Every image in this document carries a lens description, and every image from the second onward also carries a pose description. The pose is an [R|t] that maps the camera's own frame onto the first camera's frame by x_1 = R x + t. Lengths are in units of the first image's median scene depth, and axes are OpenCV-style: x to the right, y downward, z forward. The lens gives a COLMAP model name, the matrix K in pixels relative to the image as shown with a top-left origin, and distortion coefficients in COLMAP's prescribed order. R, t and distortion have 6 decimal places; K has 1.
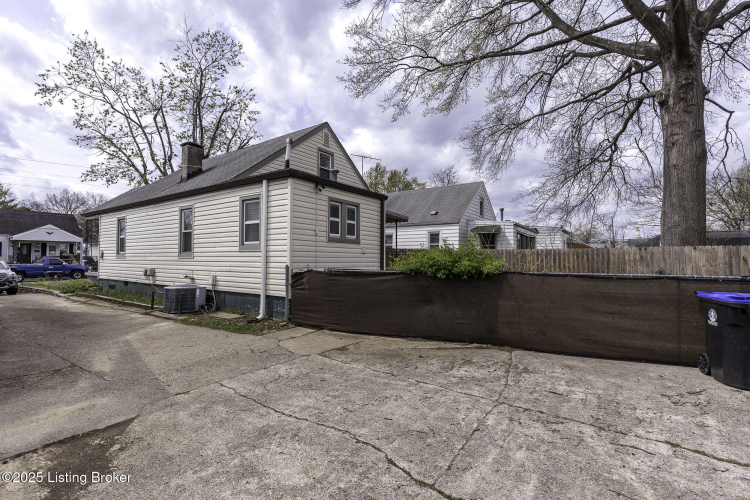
lens RADIAL K [[339.6, 0, 387.2], [0, 339.6, 244.8], [0, 0, 1]] dist [0.004388, 0.002203]
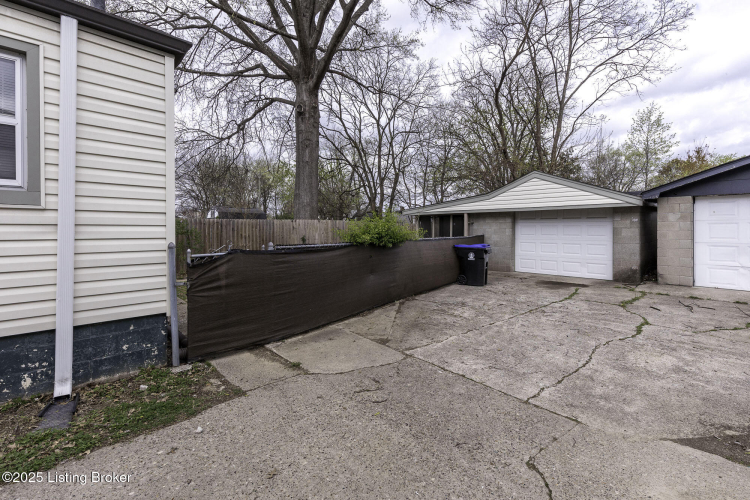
lens RADIAL K [[339.6, 0, 370.3], [0, 339.6, 230.8], [0, 0, 1]] dist [0.004388, 0.002203]
pose [[0.232582, -0.008777, 0.972537, -1.315496], [-0.039552, 0.999047, 0.018475, 0.040713], [-0.971772, -0.042762, 0.232013, 1.200363]]
